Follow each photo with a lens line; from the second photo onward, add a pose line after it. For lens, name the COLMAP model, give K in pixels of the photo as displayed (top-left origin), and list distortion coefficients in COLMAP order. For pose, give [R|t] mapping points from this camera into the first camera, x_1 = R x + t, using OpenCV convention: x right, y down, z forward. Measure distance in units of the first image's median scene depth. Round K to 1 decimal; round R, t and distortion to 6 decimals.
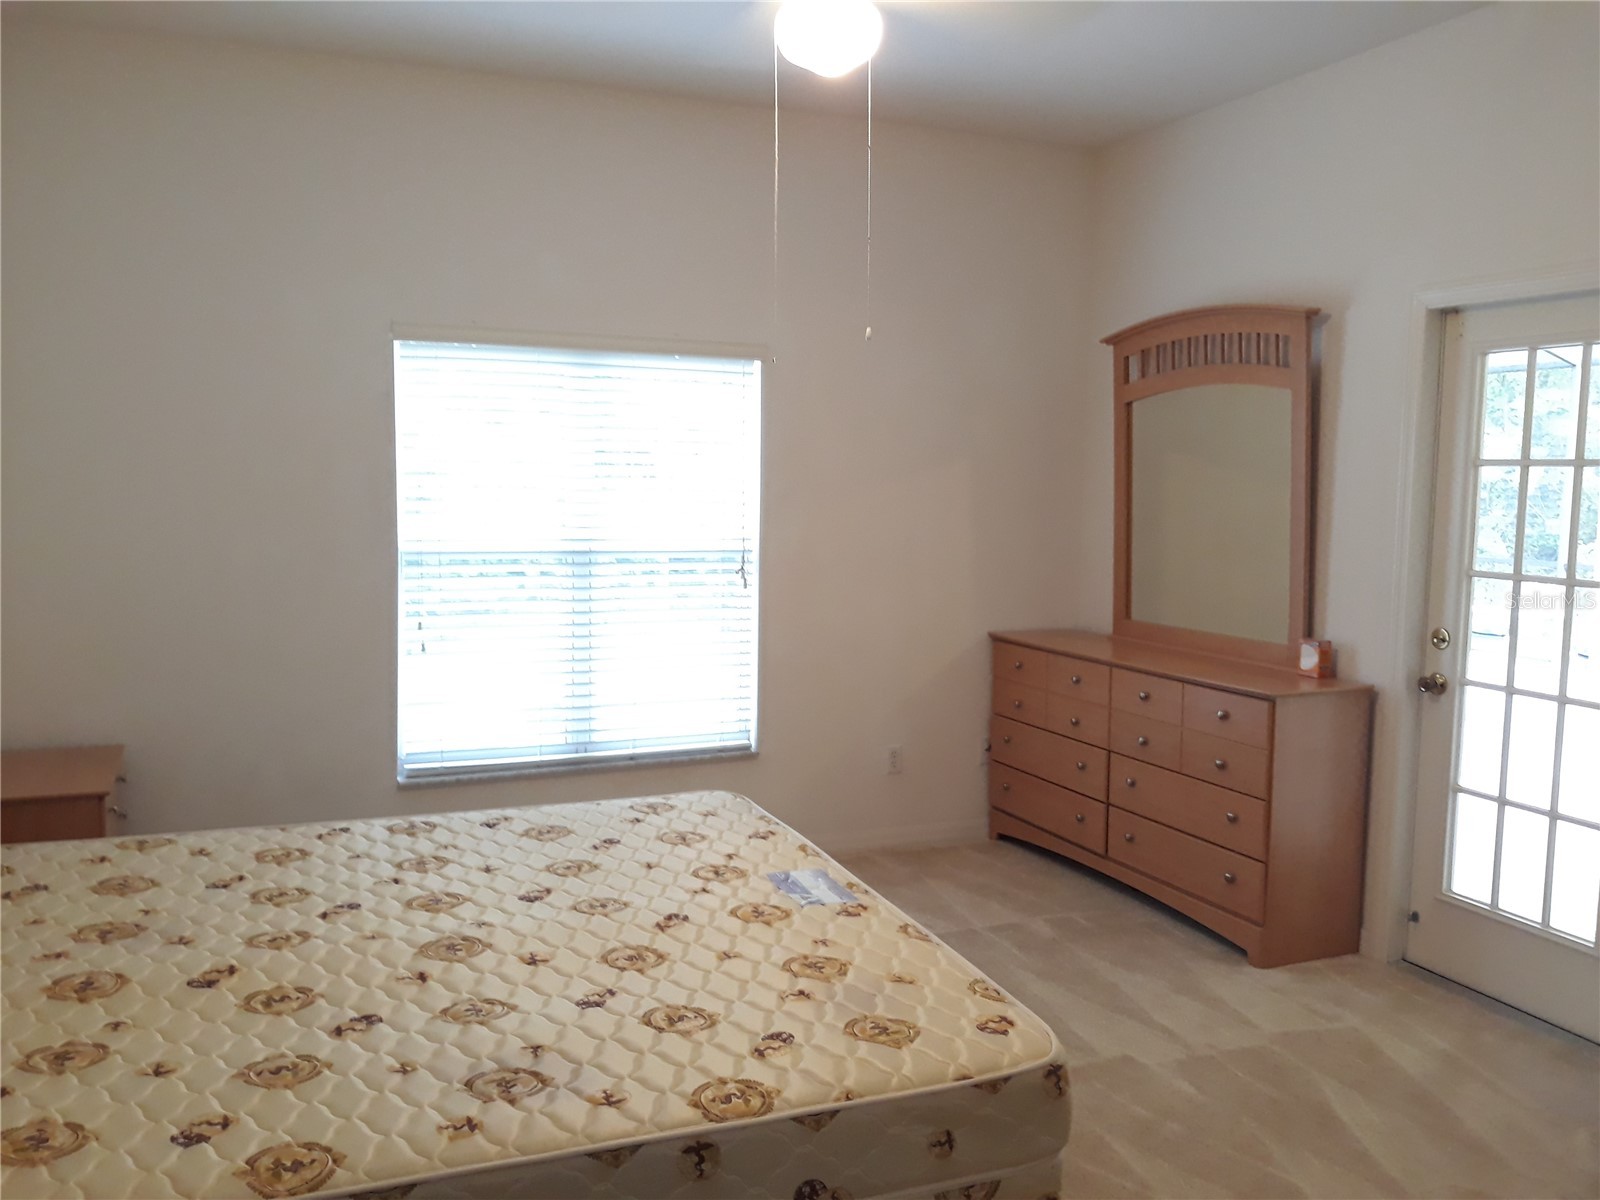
lens RADIAL K [[1353.2, 0, 753.4], [0, 1353.2, 593.9], [0, 0, 1]] dist [0.015012, -0.000536]
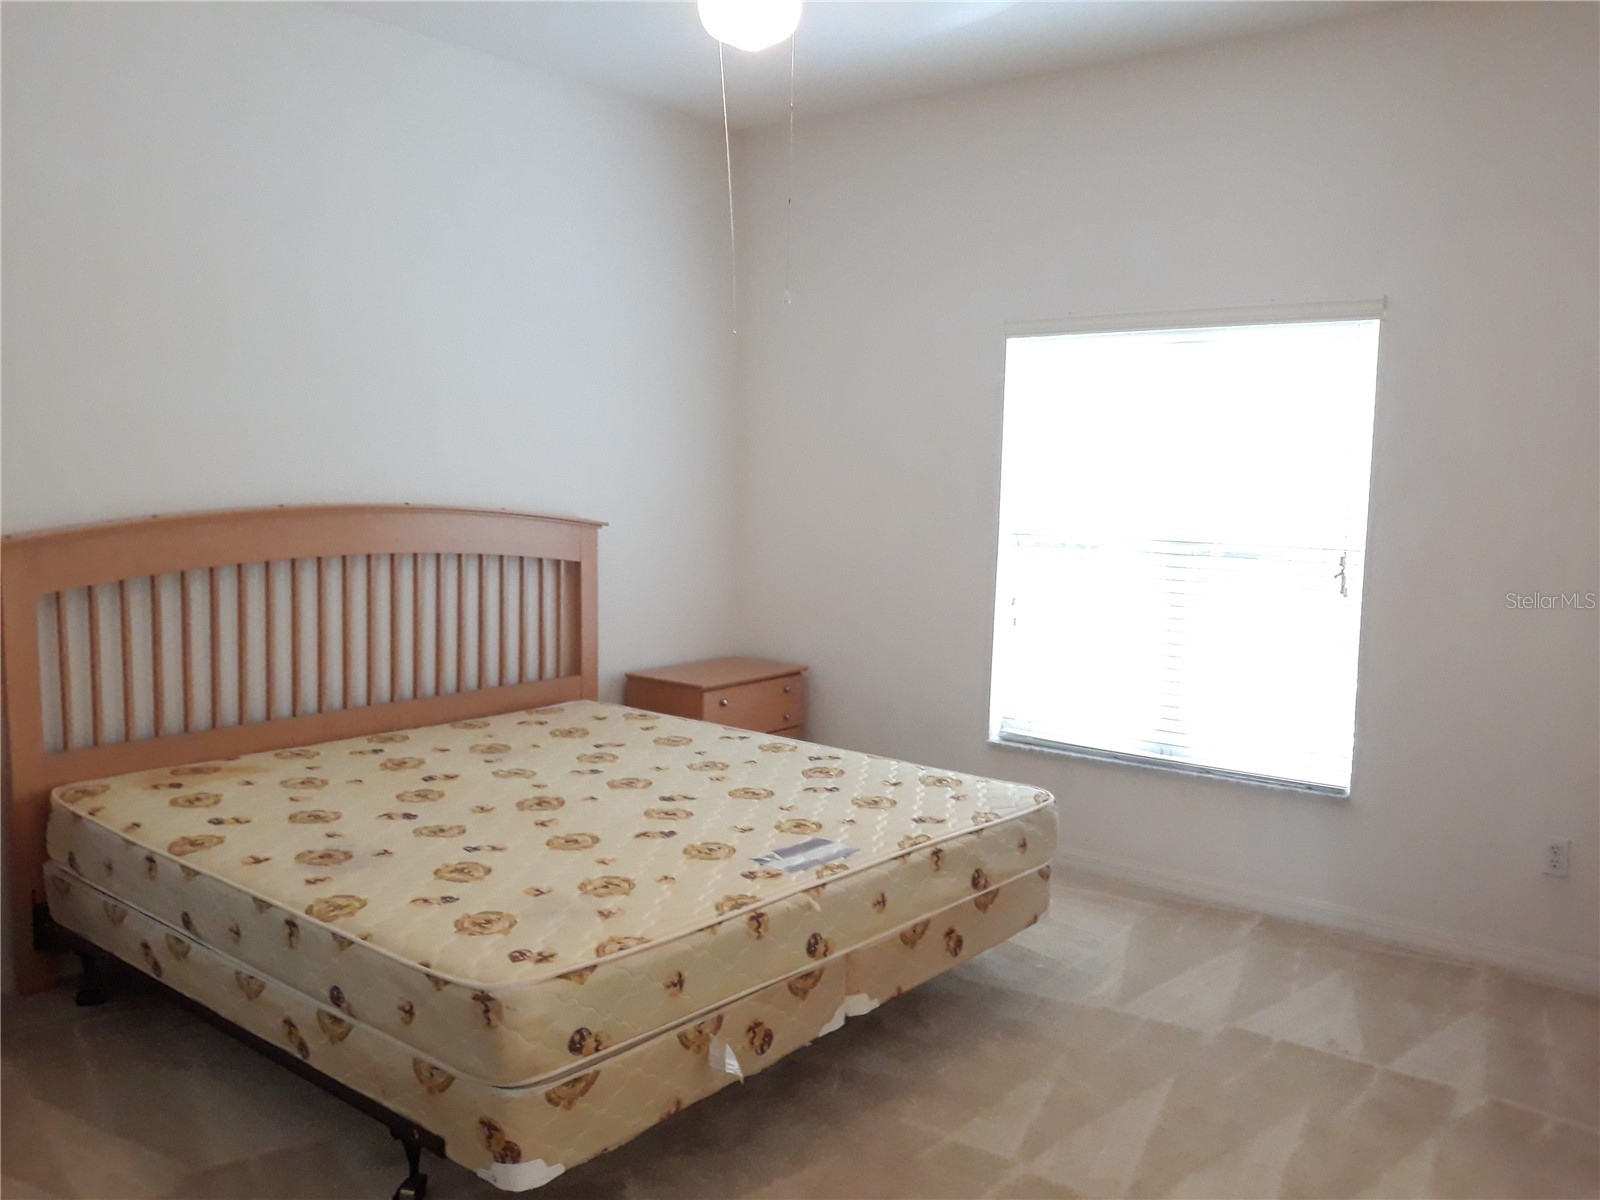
lens RADIAL K [[1318.2, 0, 800.0], [0, 1318.2, 600.0], [0, 0, 1]] dist [0.005330, -0.001189]
pose [[0.479378, 0.085300, -0.873453, 0.849222], [-0.092260, 0.994649, 0.046501, -0.014848], [0.872746, 0.058293, 0.484683, 0.500701]]
